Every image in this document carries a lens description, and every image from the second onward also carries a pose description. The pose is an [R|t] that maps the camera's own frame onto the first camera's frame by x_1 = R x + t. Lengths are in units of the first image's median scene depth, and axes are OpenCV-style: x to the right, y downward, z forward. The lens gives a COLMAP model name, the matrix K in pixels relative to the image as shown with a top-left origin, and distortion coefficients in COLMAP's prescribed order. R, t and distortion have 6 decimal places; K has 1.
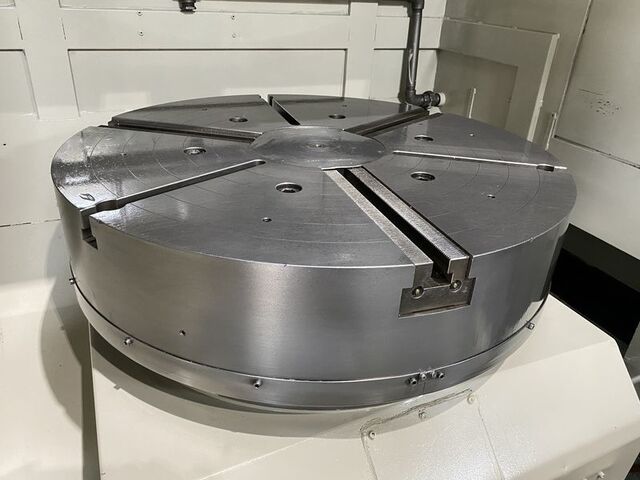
lens RADIAL K [[486.9, 0, 321.3], [0, 486.9, 236.5], [0, 0, 1]] dist [0.046093, -0.070480]
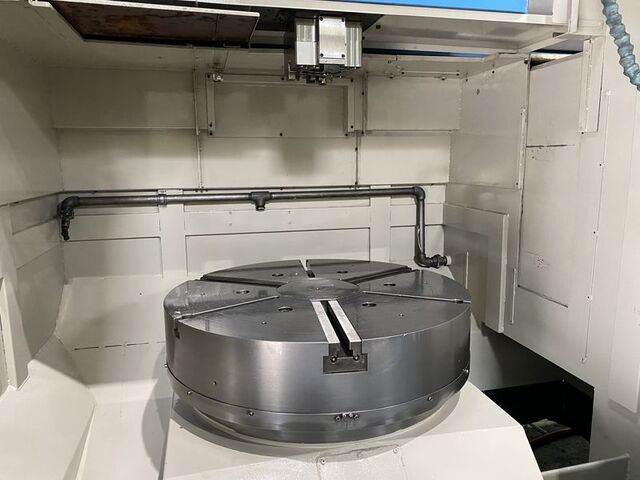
lens RADIAL K [[486.9, 0, 321.3], [0, 486.9, 236.5], [0, 0, 1]] dist [0.046093, -0.070480]
pose [[0.979086, -0.030666, -0.201123, 0.243621], [-0.036140, 0.946637, -0.320269, 0.120207], [0.200212, 0.320840, 0.925730, -0.398916]]
